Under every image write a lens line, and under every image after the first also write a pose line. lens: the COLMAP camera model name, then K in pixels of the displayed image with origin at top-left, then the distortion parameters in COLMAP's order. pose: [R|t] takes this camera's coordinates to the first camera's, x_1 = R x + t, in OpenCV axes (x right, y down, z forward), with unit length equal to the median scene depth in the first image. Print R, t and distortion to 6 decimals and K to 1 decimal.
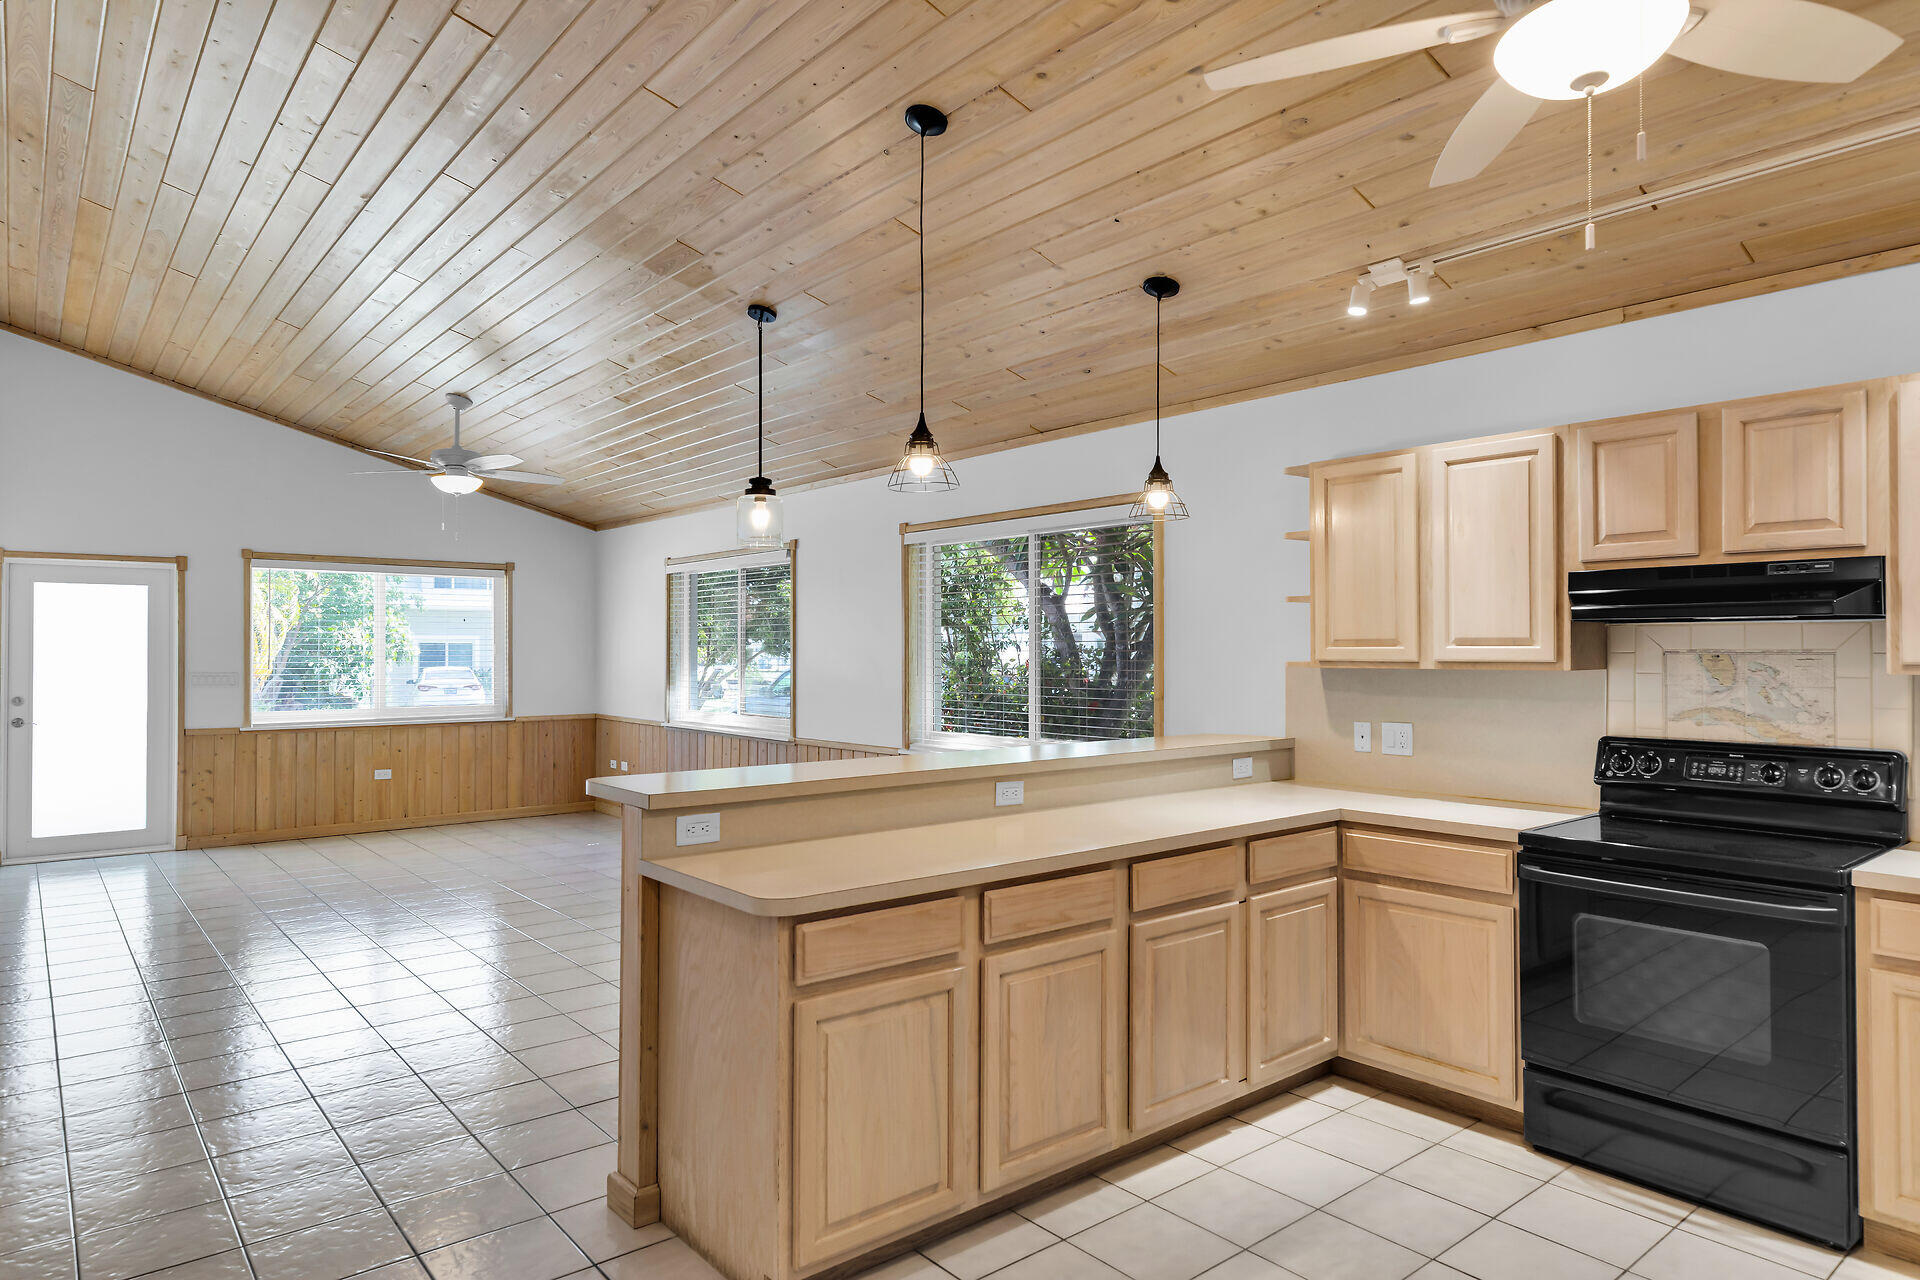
lens RADIAL K [[1152.8, 0, 940.0], [0, 1152.8, 642.1], [0, 0, 1]] dist [0.022991, 0.000578]
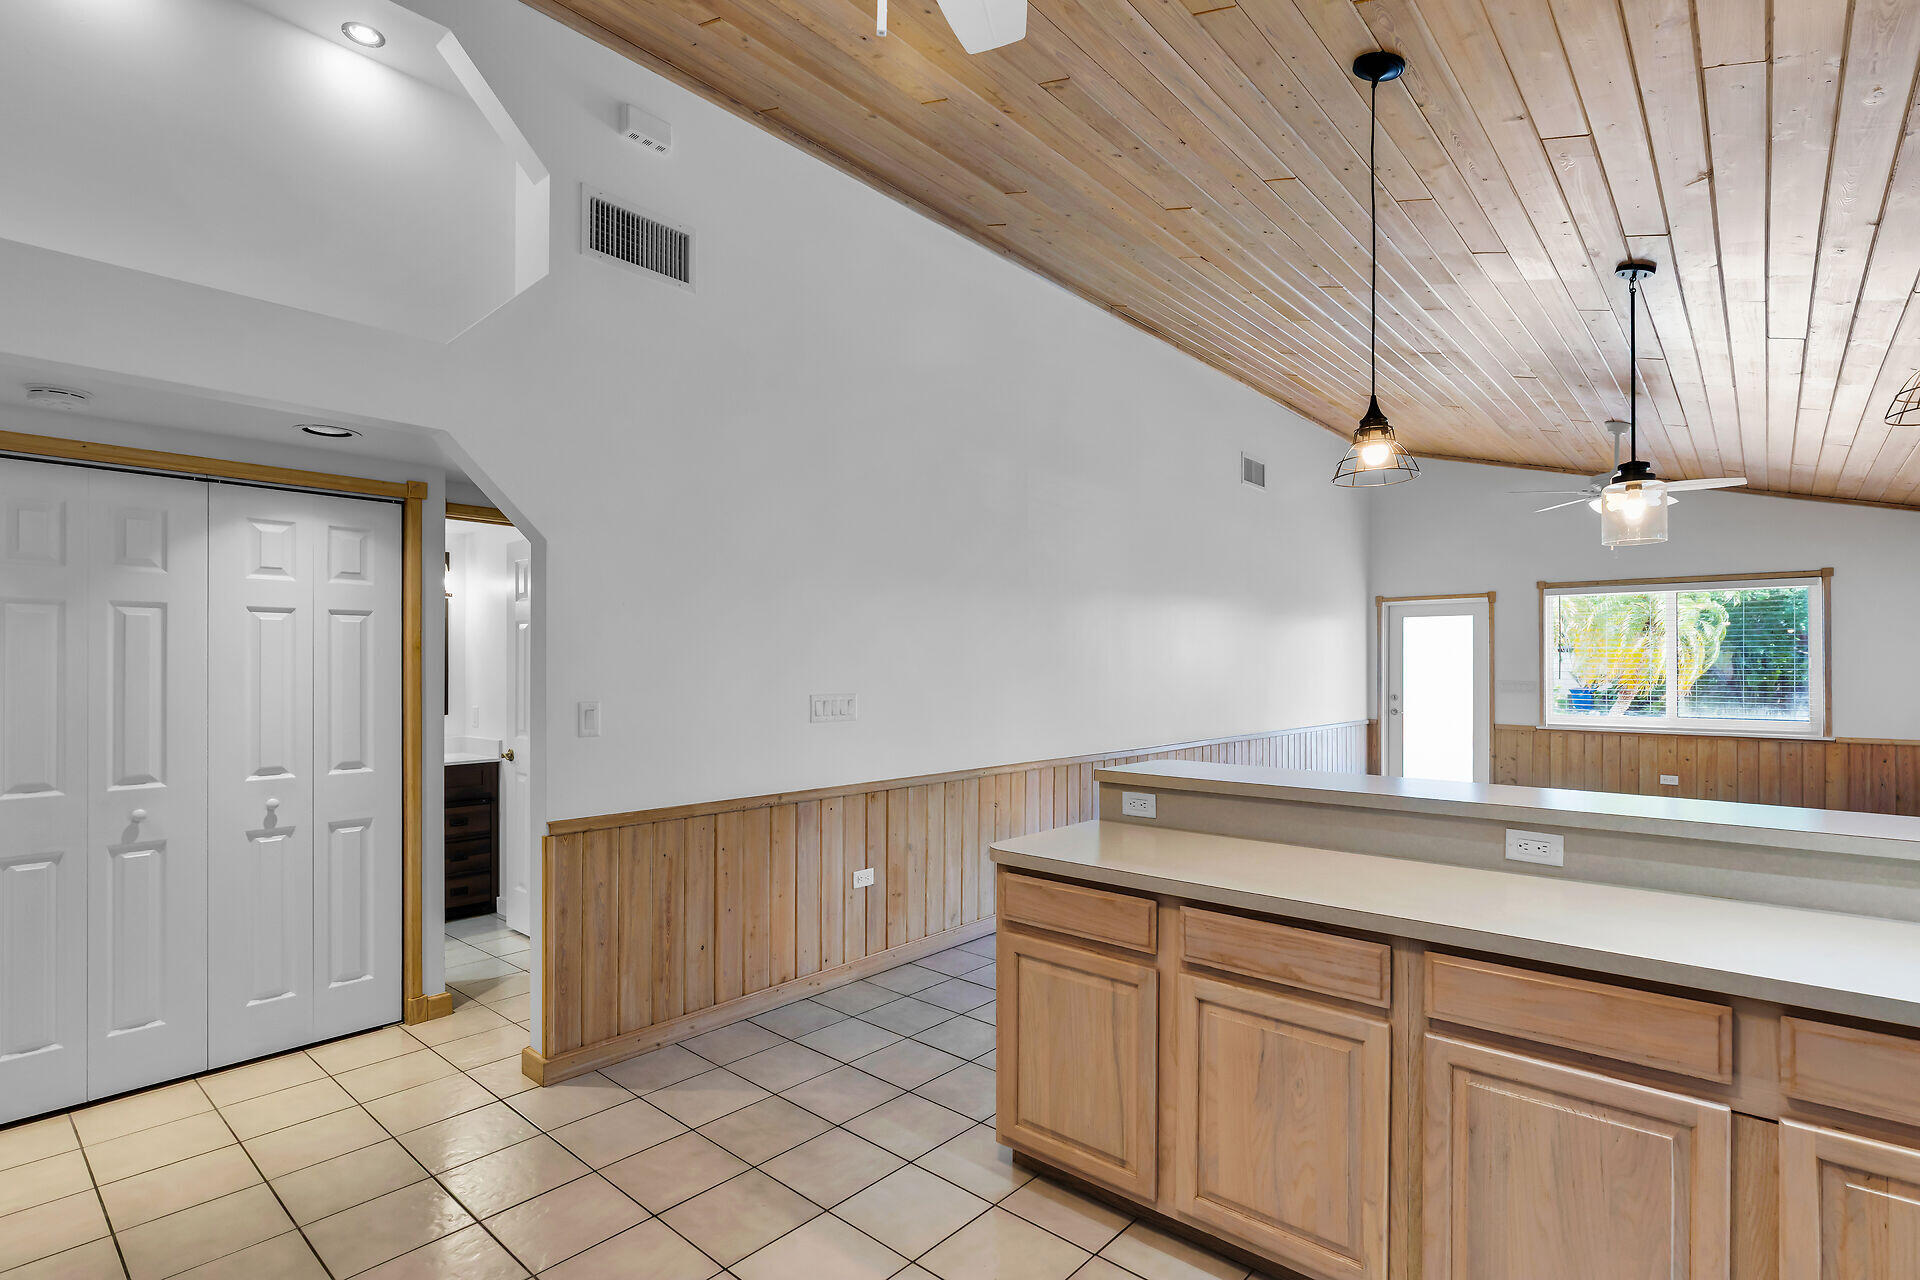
lens RADIAL K [[912.9, 0, 951.9], [0, 912.9, 660.1], [0, 0, 1]] dist [-0.002173, -0.000466]
pose [[0.161956, -0.004084, -0.986790, 0.268792], [0.005246, 0.999981, -0.003278, 0.003549], [0.986784, -0.004646, 0.161974, 0.239119]]
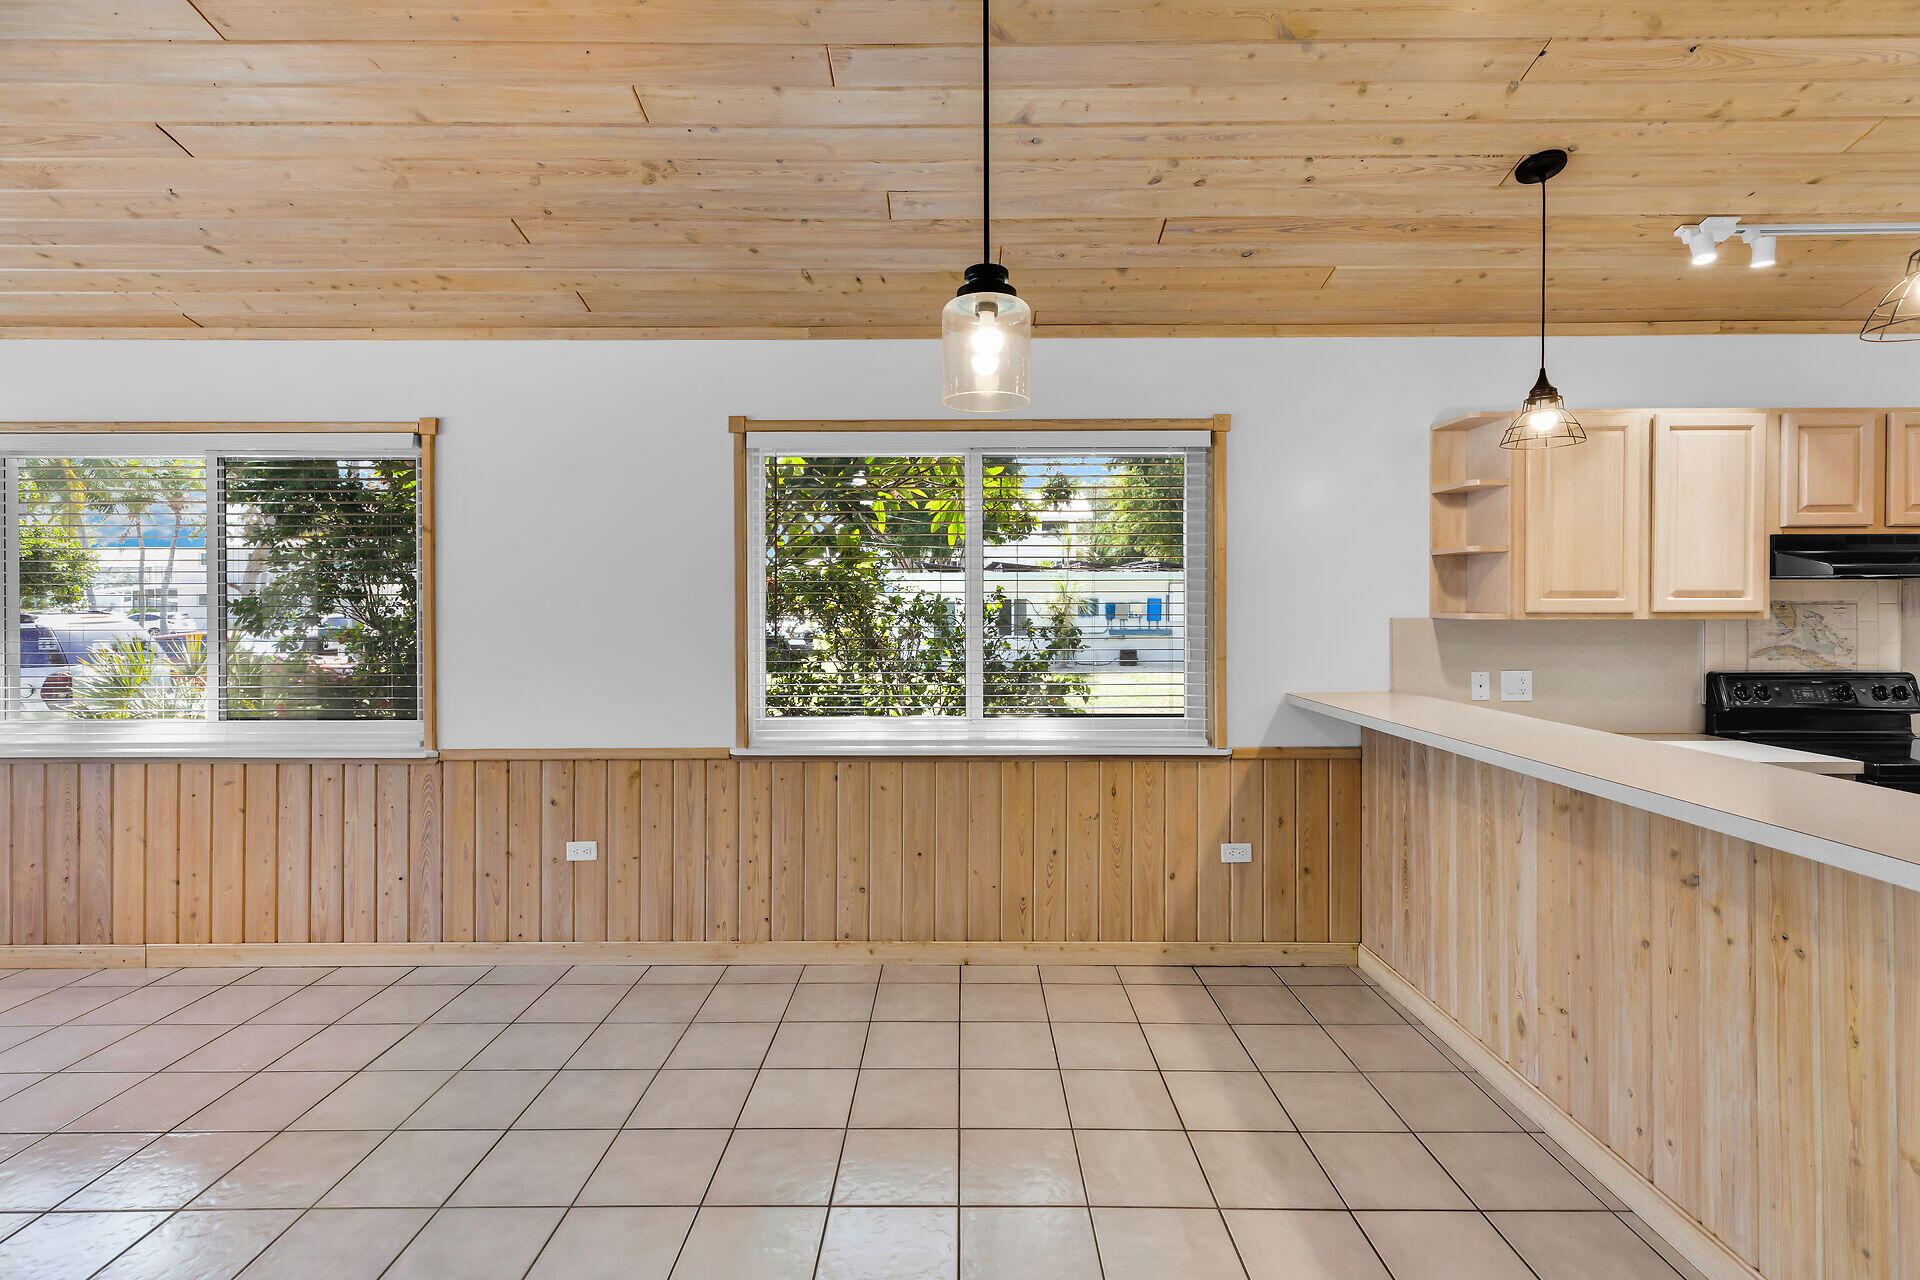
lens RADIAL K [[888.2, 0, 944.4], [0, 888.2, 606.9], [0, 0, 1]] dist [0.007572, -0.001370]
pose [[0.633520, -0.003222, 0.773719, -0.298633], [-0.004501, 0.999959, 0.007849, 0.004097], [-0.773713, -0.008455, 0.633480, 0.471864]]
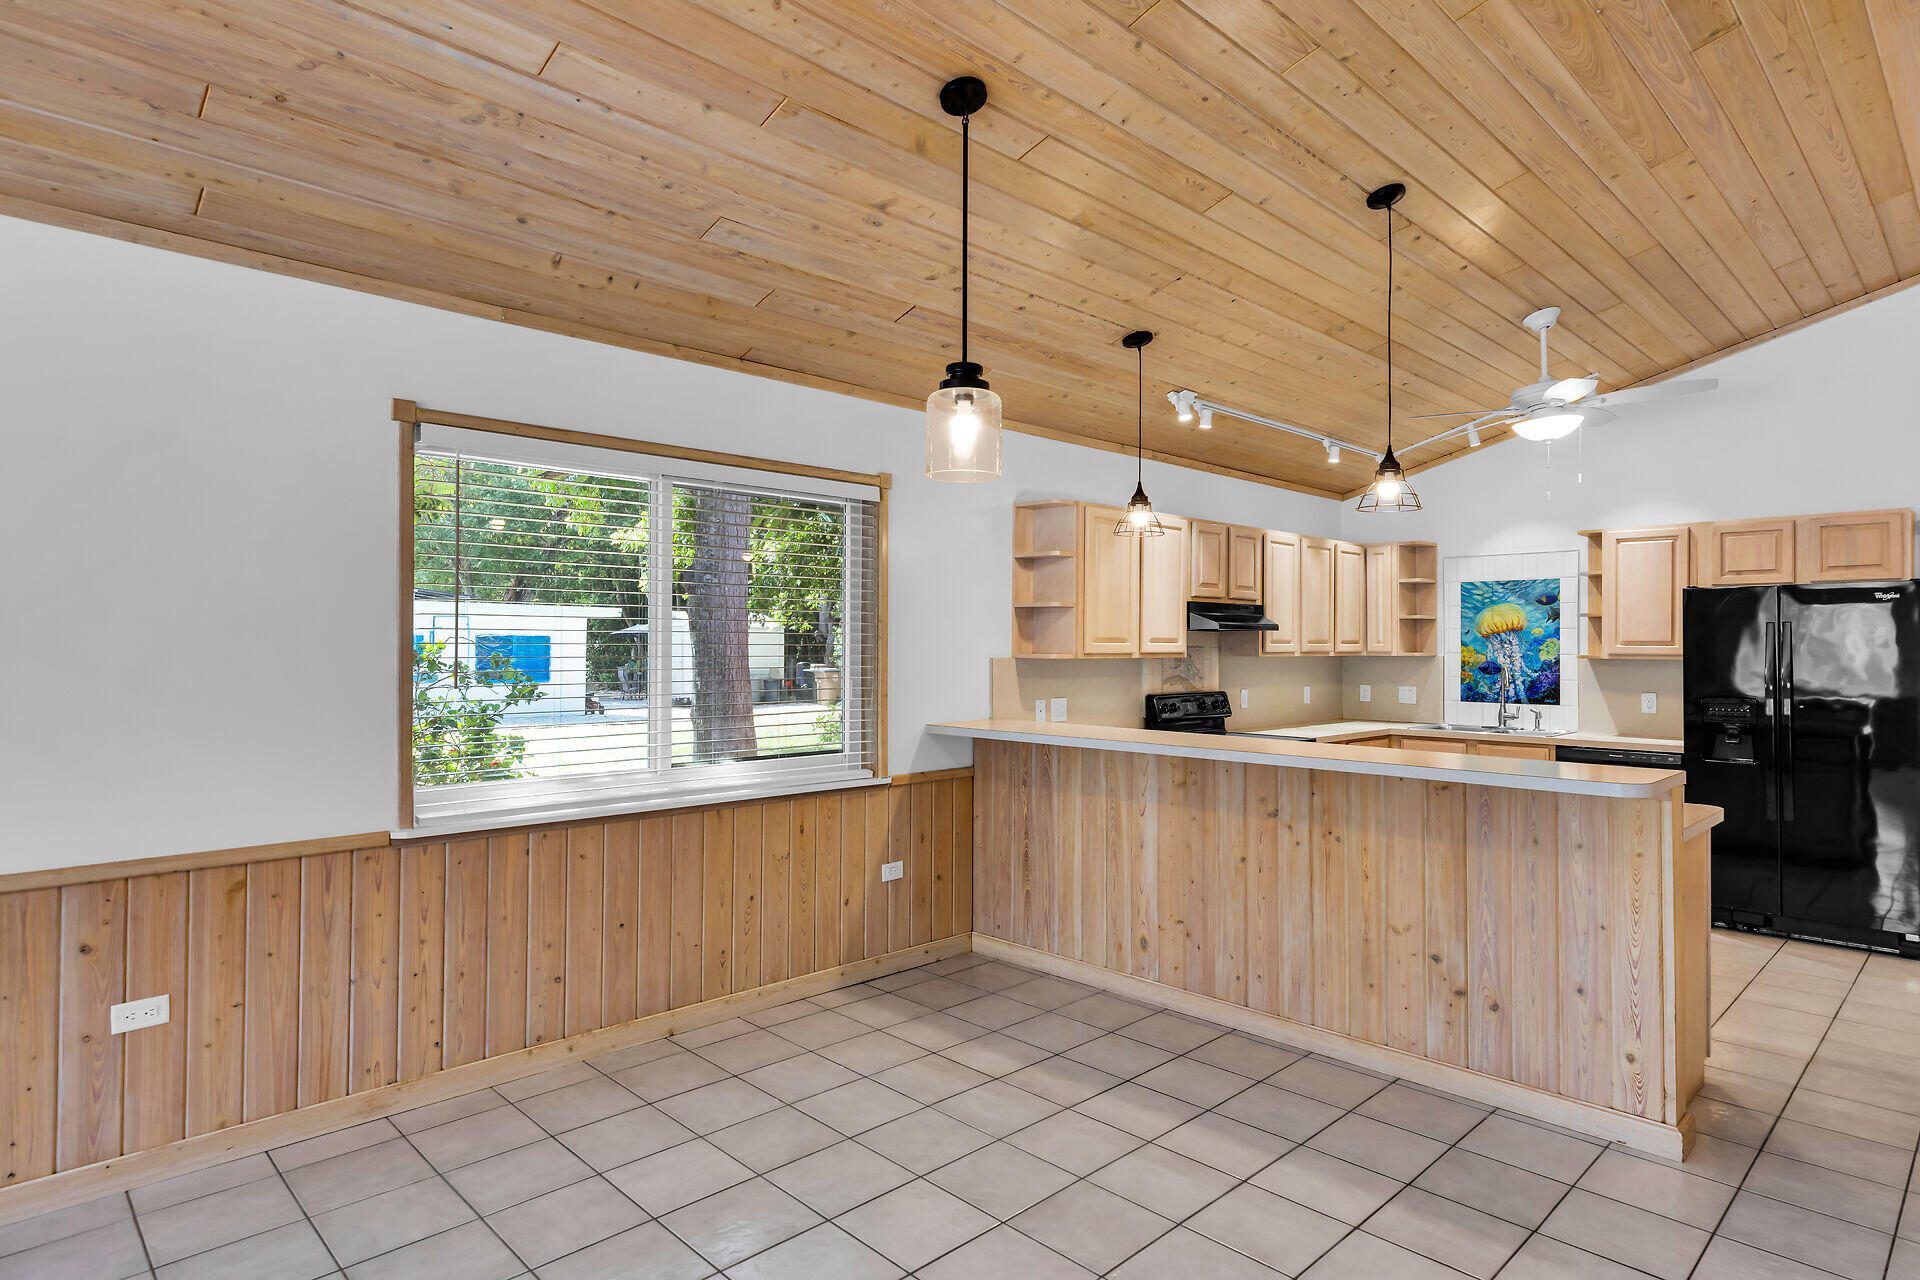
lens RADIAL K [[1062.5, 0, 975.8], [0, 1062.5, 636.5], [0, 0, 1]] dist [0.002035, 0.002369]
pose [[-0.104661, 0.007756, 0.994478, -0.448227], [-0.012211, 0.999884, -0.009083, 0.005085], [-0.994433, -0.013094, -0.104555, 0.652591]]
